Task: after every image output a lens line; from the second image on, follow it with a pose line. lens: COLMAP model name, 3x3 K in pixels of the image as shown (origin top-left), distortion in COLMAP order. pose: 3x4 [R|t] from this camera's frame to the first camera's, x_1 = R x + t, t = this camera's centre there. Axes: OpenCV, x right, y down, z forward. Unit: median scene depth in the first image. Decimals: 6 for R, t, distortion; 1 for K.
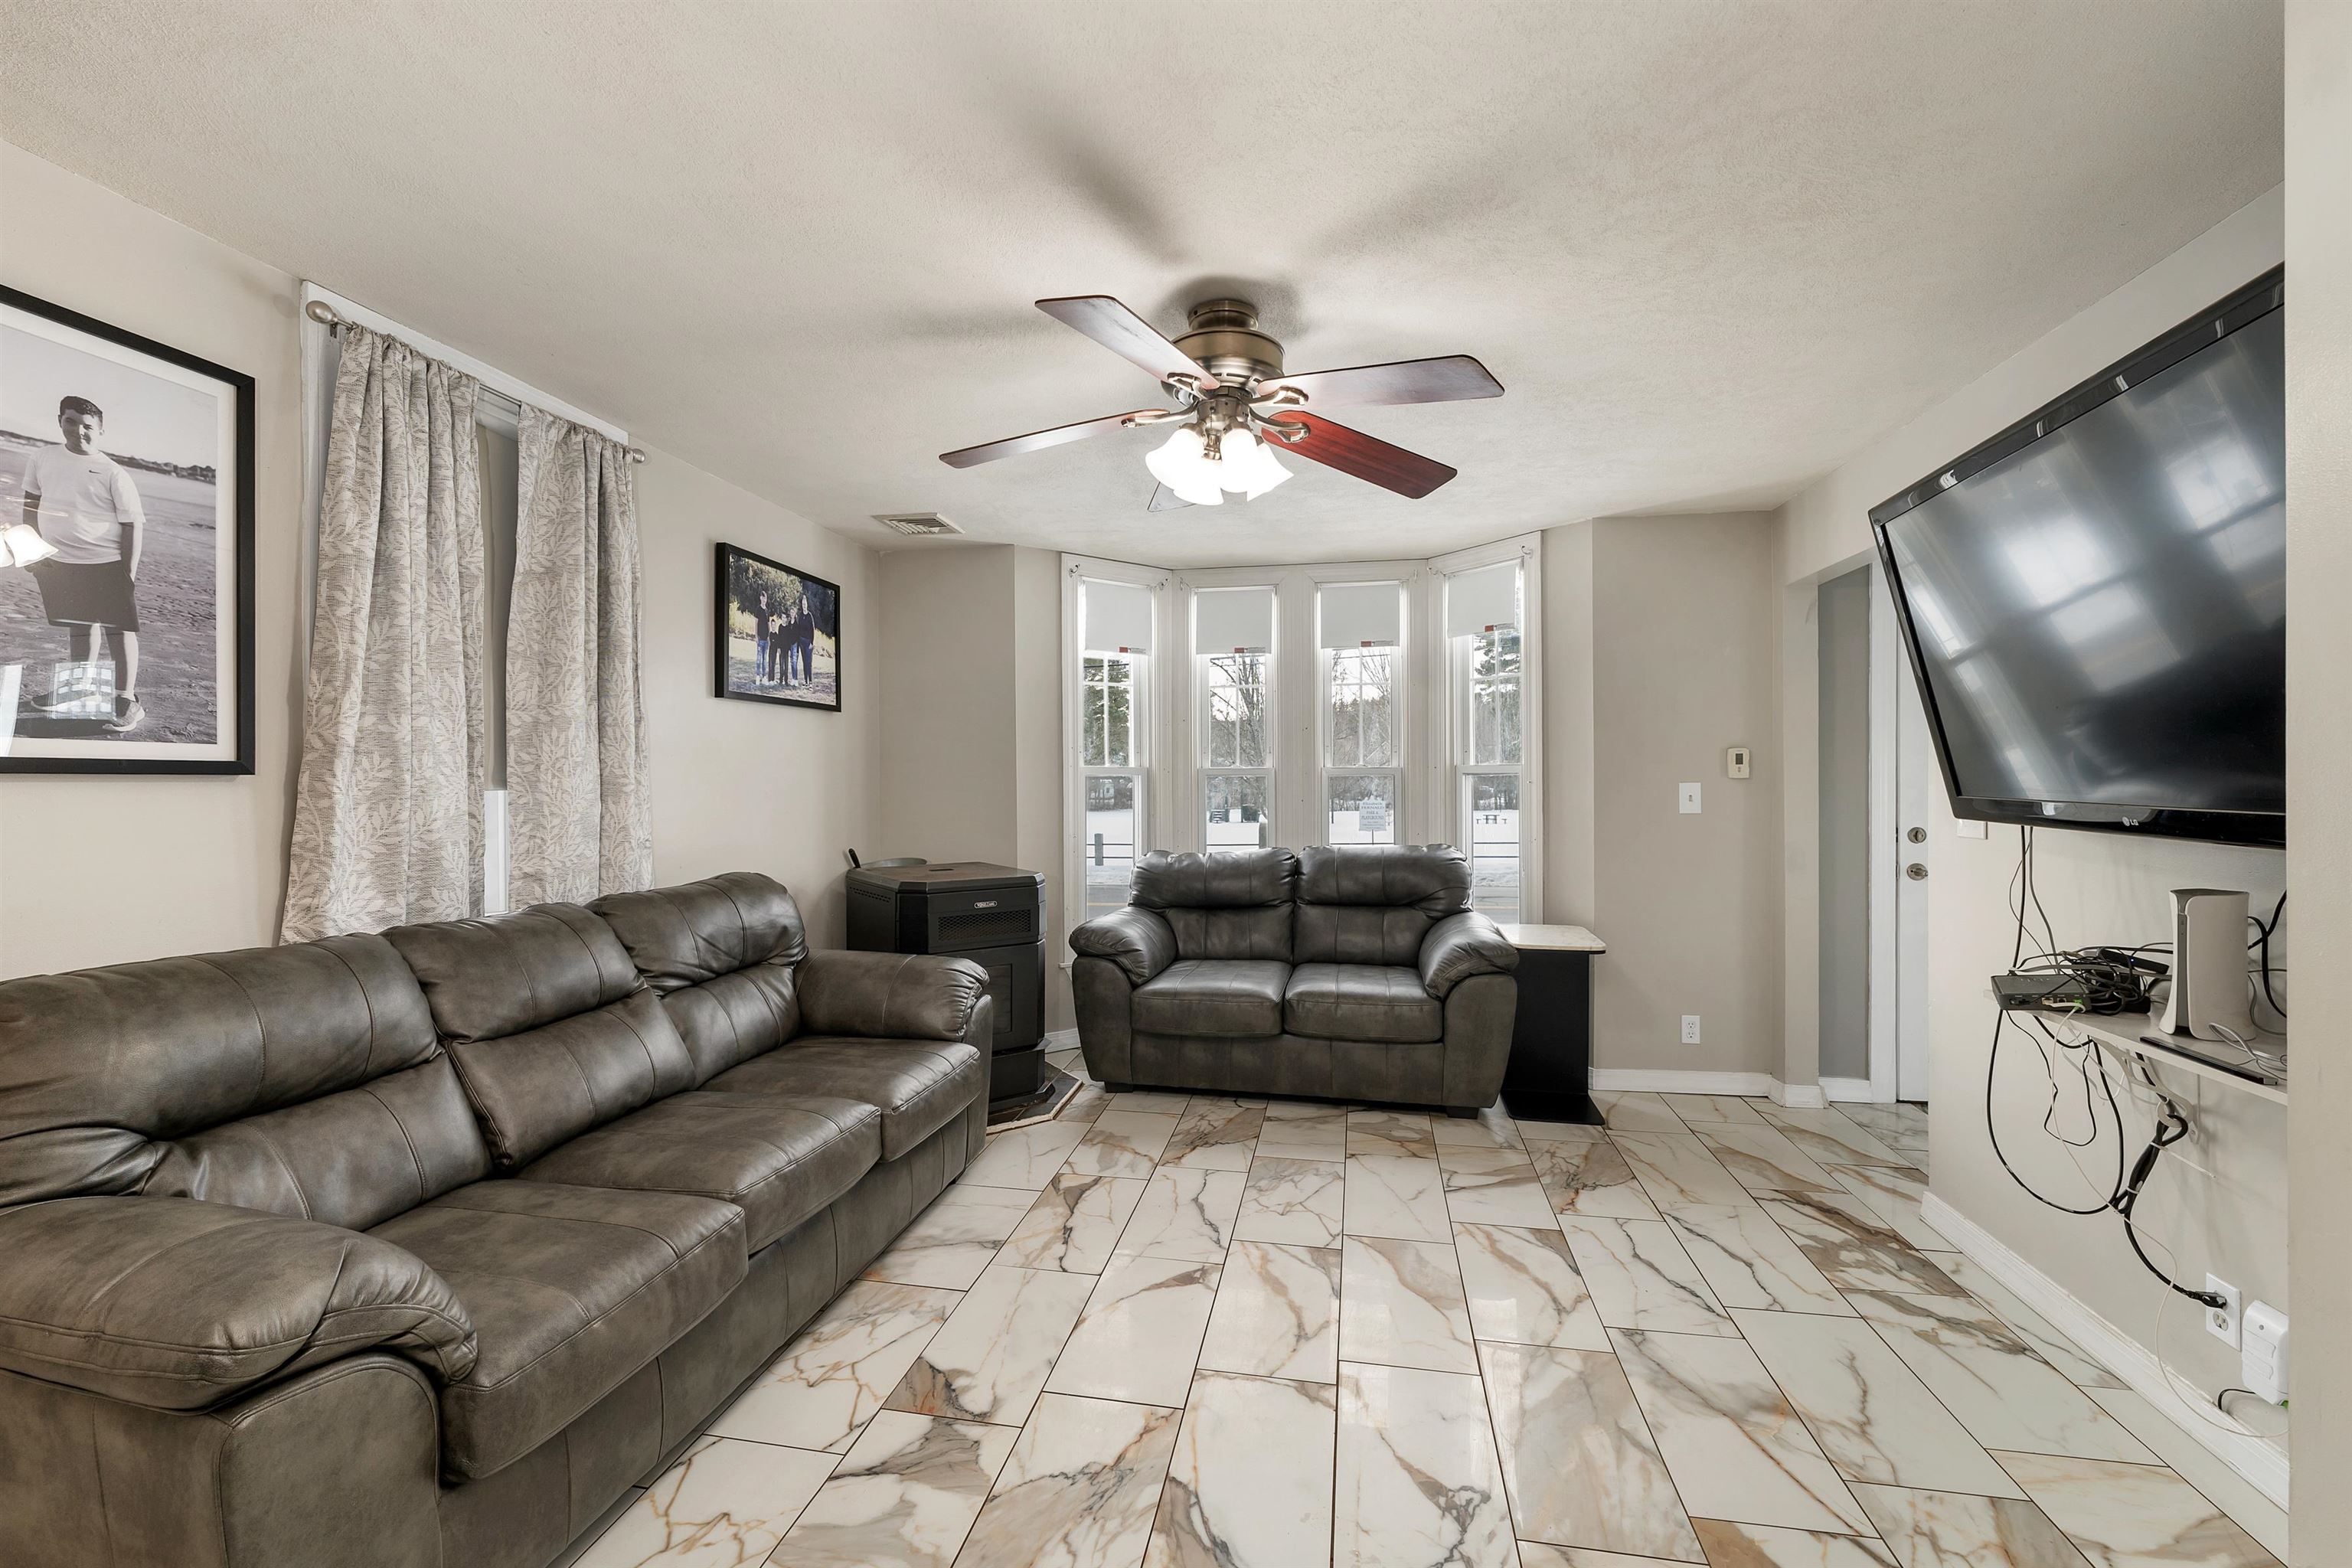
lens RADIAL K [[999.2, 0, 1144.2], [0, 999.2, 780.3], [0, 0, 1]] dist [-0.000655, -0.000111]
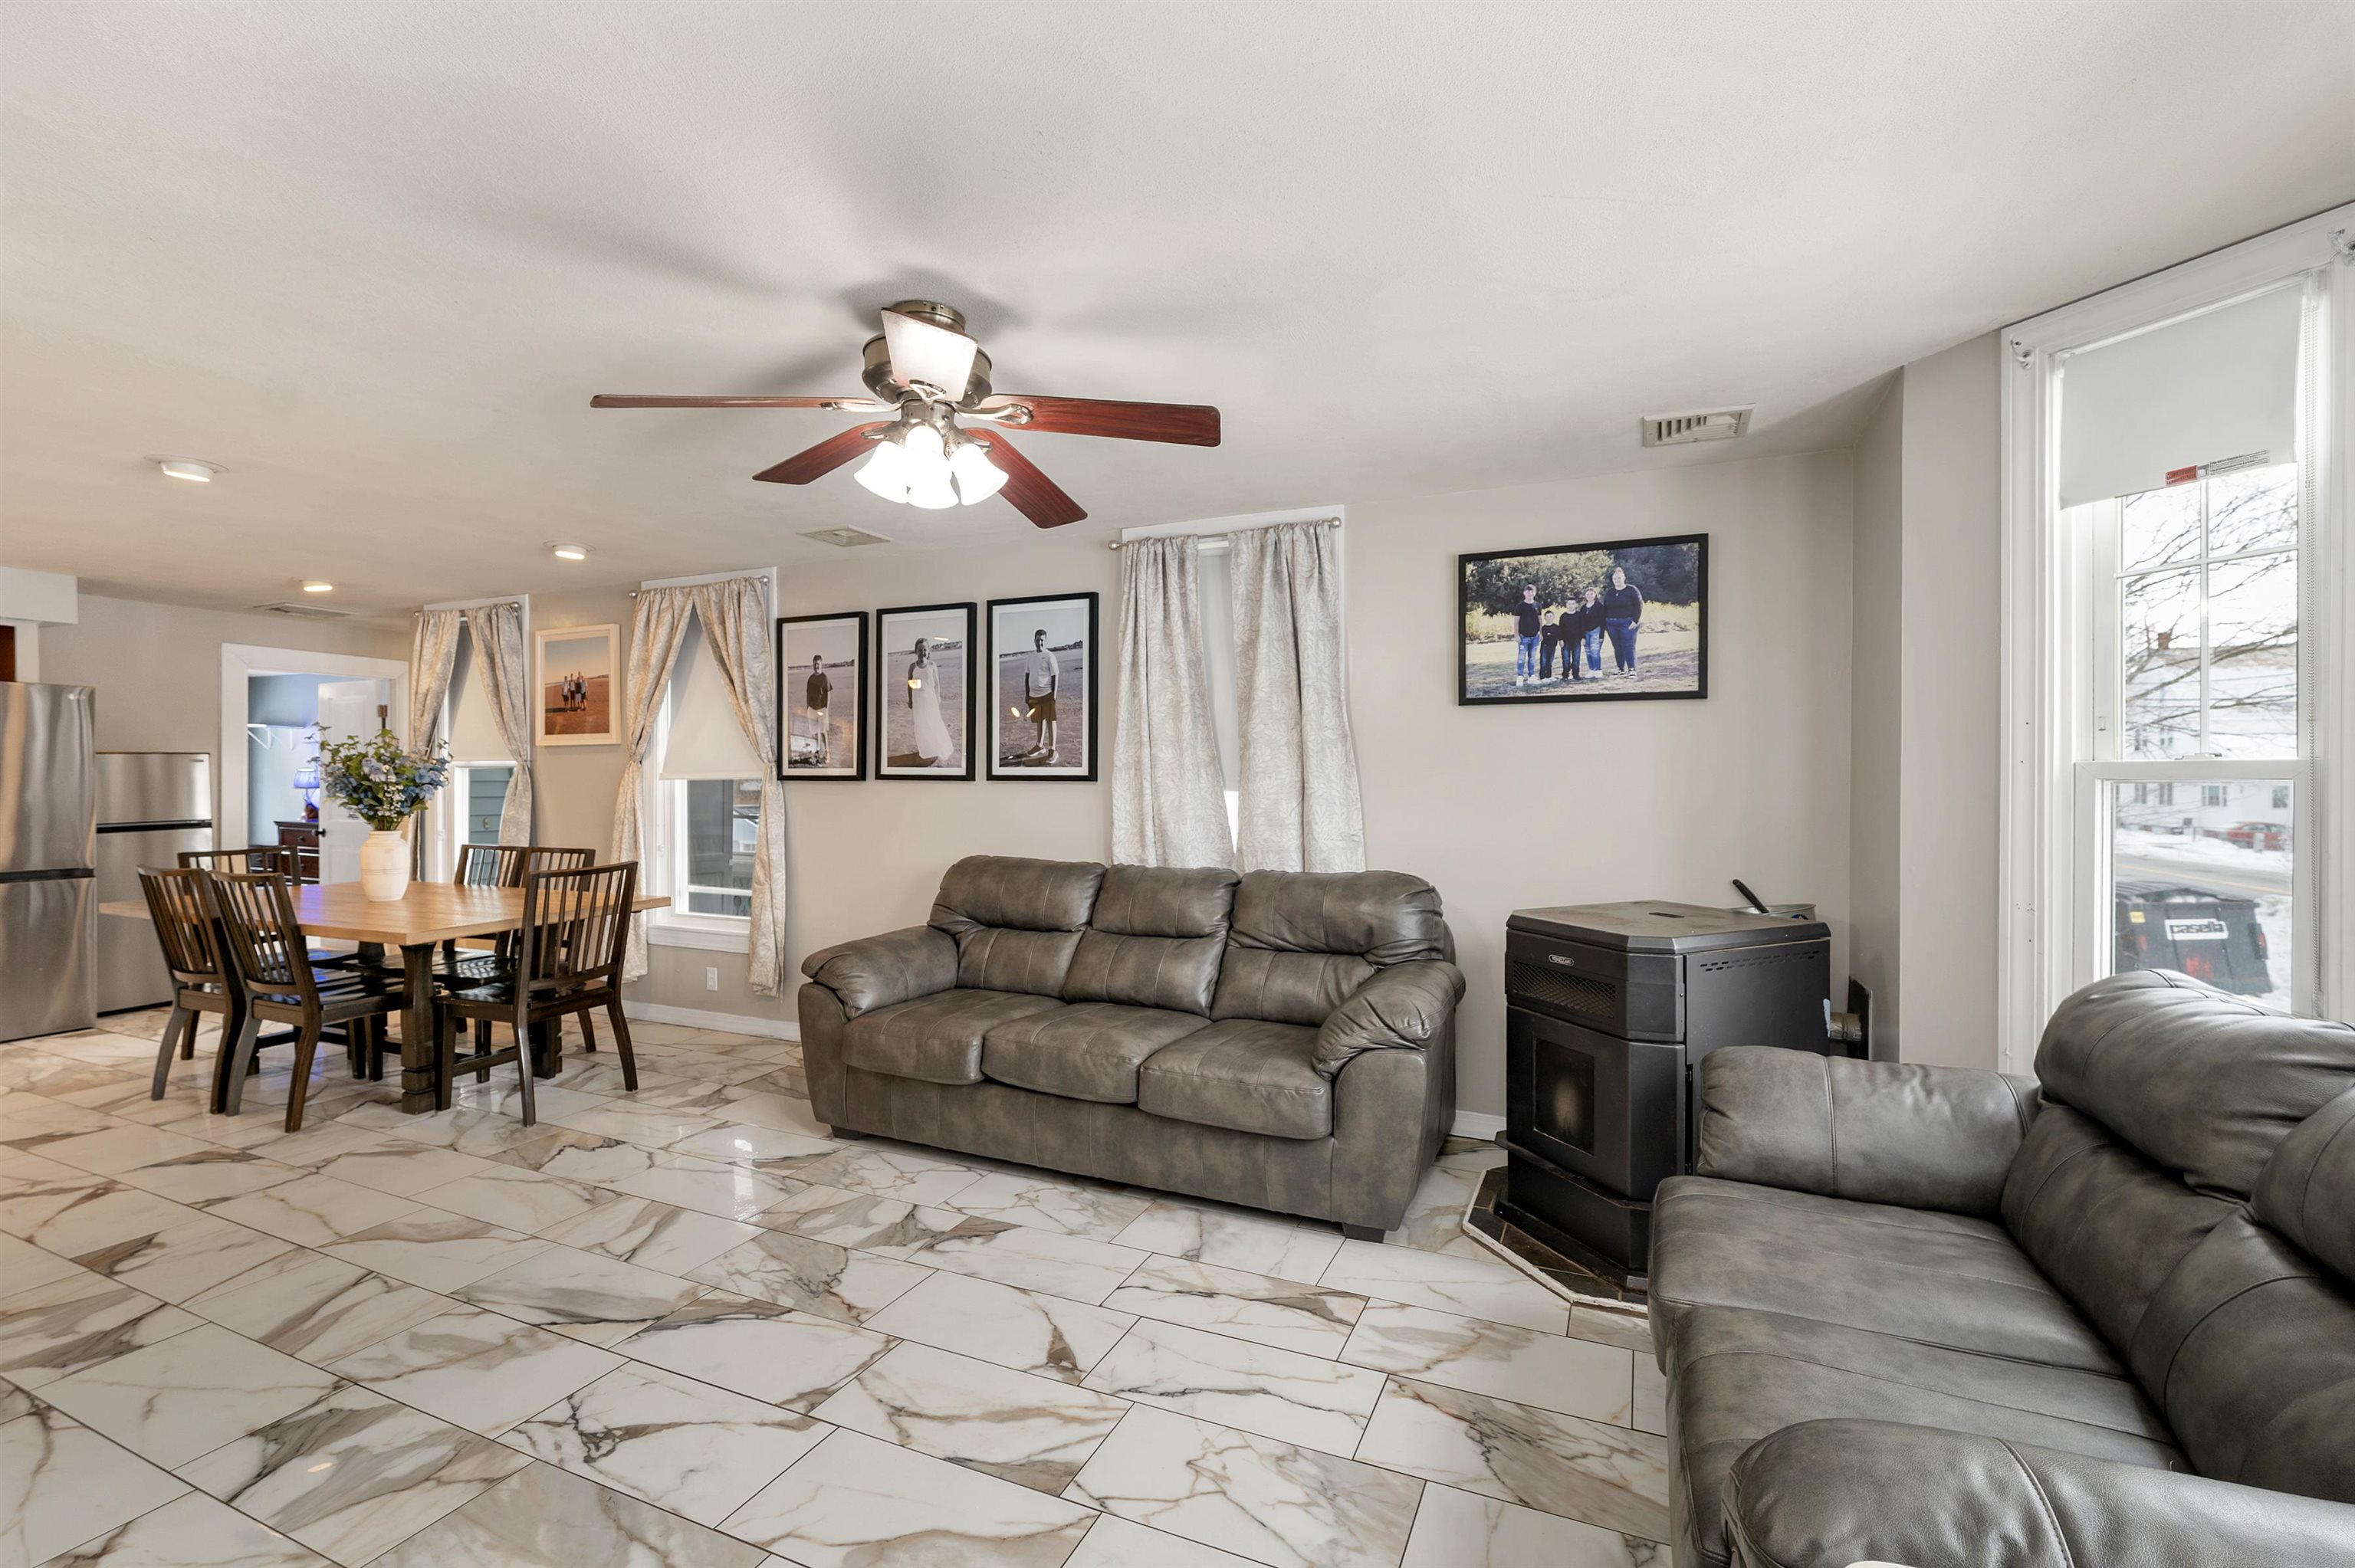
lens RADIAL K [[1007.8, 0, 1210.7], [0, 1007.8, 782.4], [0, 0, 1]] dist [0.000800, 0.000254]
pose [[-0.204697, 0.003413, -0.978820, 0.792325], [-0.002289, 0.999990, 0.003966, -0.008791], [0.978823, 0.003052, -0.204687, 1.175656]]
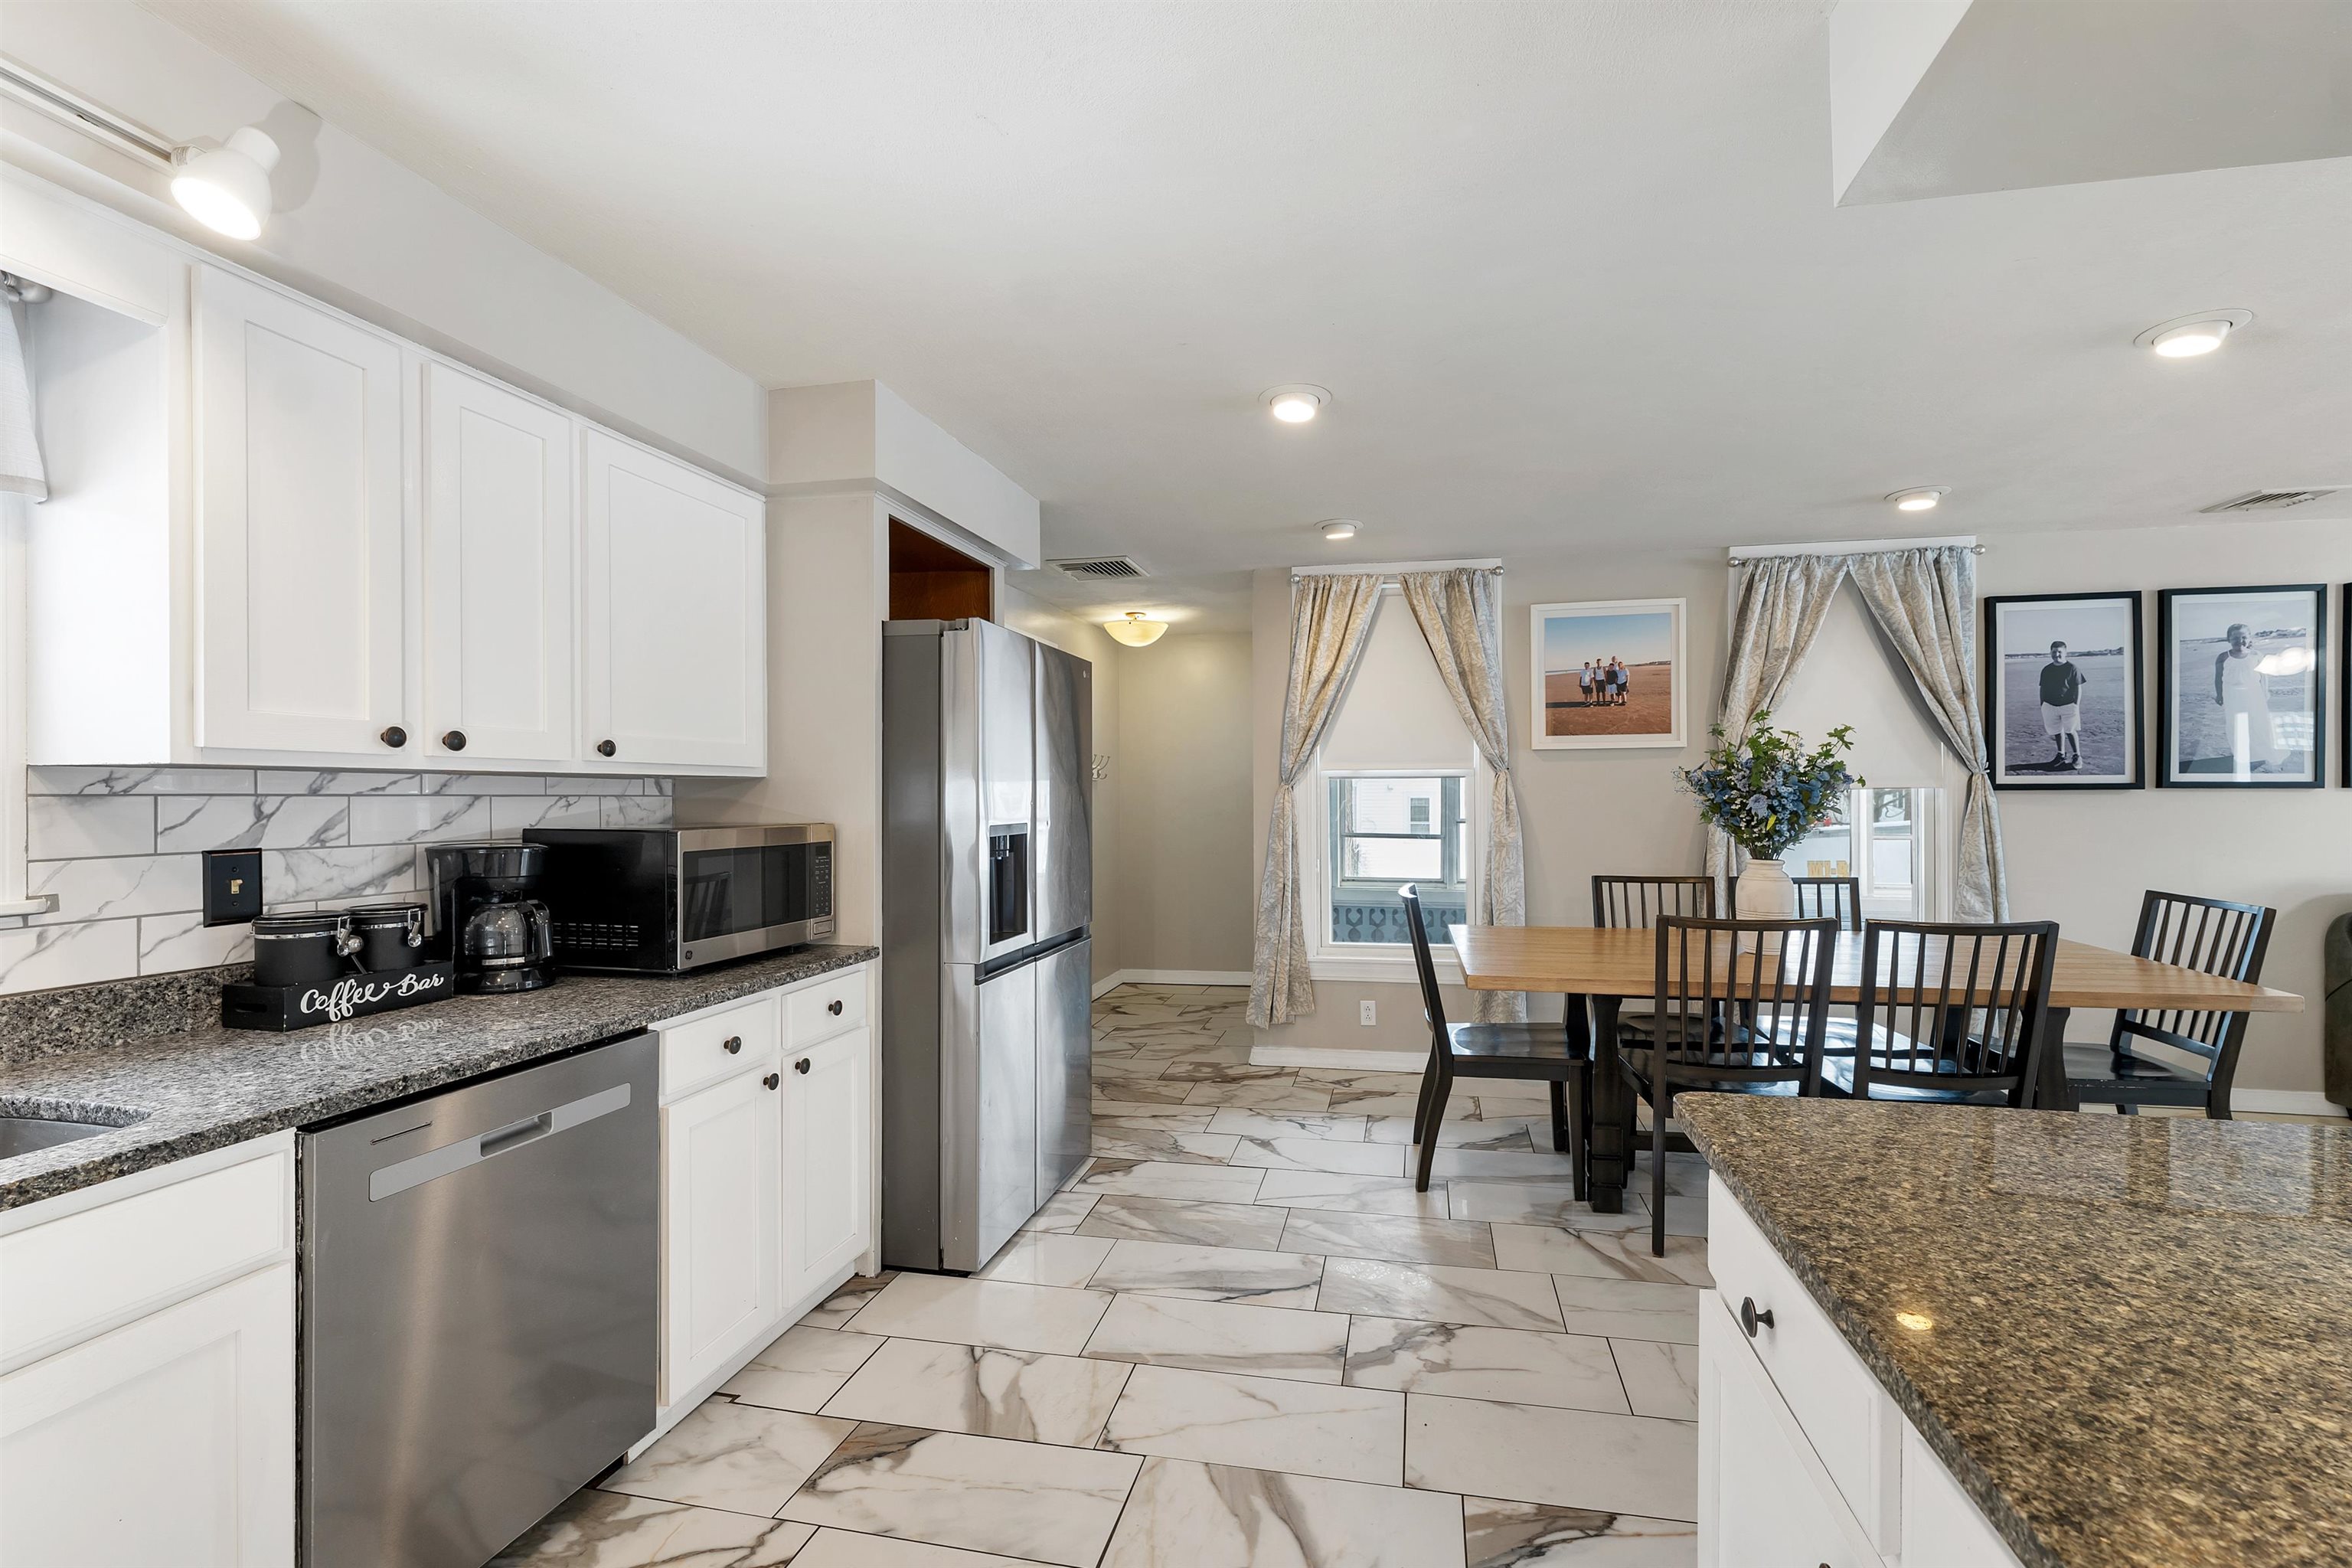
lens RADIAL K [[1025.9, 0, 1194.2], [0, 1025.9, 799.1], [0, 0, 1]] dist [0.000322, 0.000215]
pose [[0.023449, 0.005658, -0.999709, 0.686723], [0.004182, 0.999975, 0.005757, -0.004306], [0.999716, -0.004316, 0.023425, -1.072698]]
